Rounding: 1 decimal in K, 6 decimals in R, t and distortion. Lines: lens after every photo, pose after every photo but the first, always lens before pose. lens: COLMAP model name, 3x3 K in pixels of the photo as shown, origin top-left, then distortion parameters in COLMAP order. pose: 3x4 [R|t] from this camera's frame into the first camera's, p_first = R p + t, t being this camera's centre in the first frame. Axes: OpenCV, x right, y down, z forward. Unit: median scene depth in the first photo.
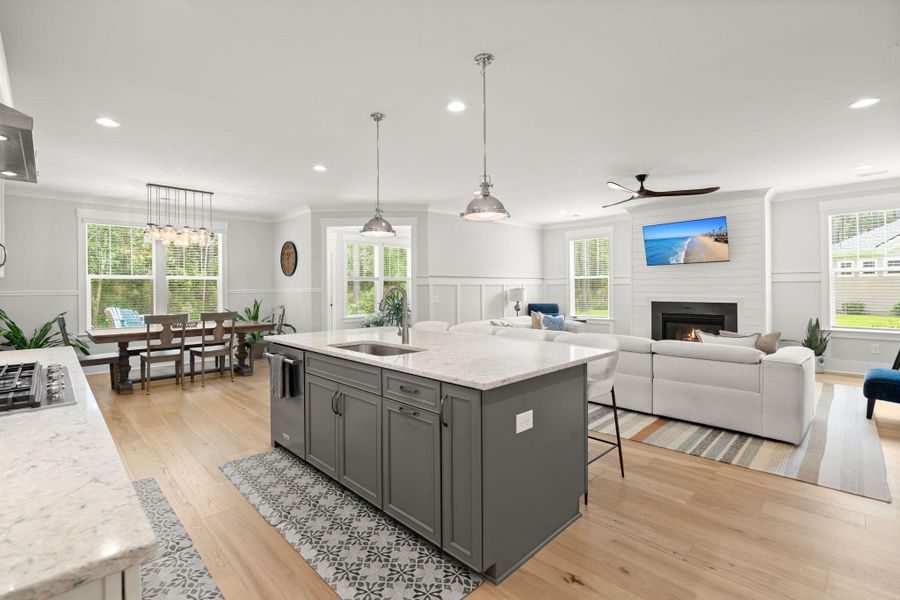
lens RADIAL K [[406.2, 0, 451.4], [0, 406.2, 288.0], [0, 0, 1]] dist [0.000732, 0.000080]
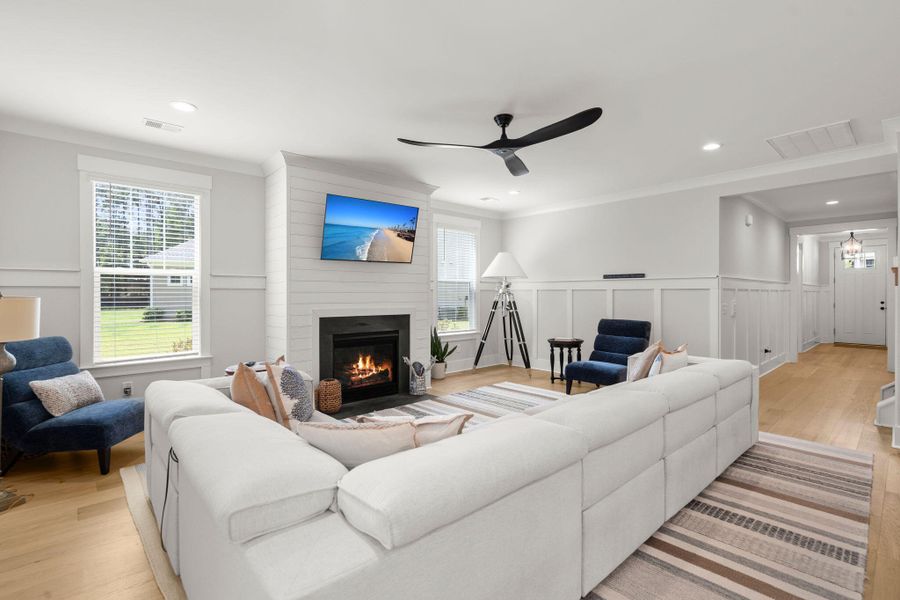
lens RADIAL K [[412.5, 0, 436.2], [0, 412.5, 295.3], [0, 0, 1]] dist [0.000158, 0.000010]
pose [[0.068587, 0.007335, 0.997618, -0.140839], [0.000948, 0.999972, -0.007418, 0.004567], [-0.997645, 0.001454, 0.068578, 0.873290]]
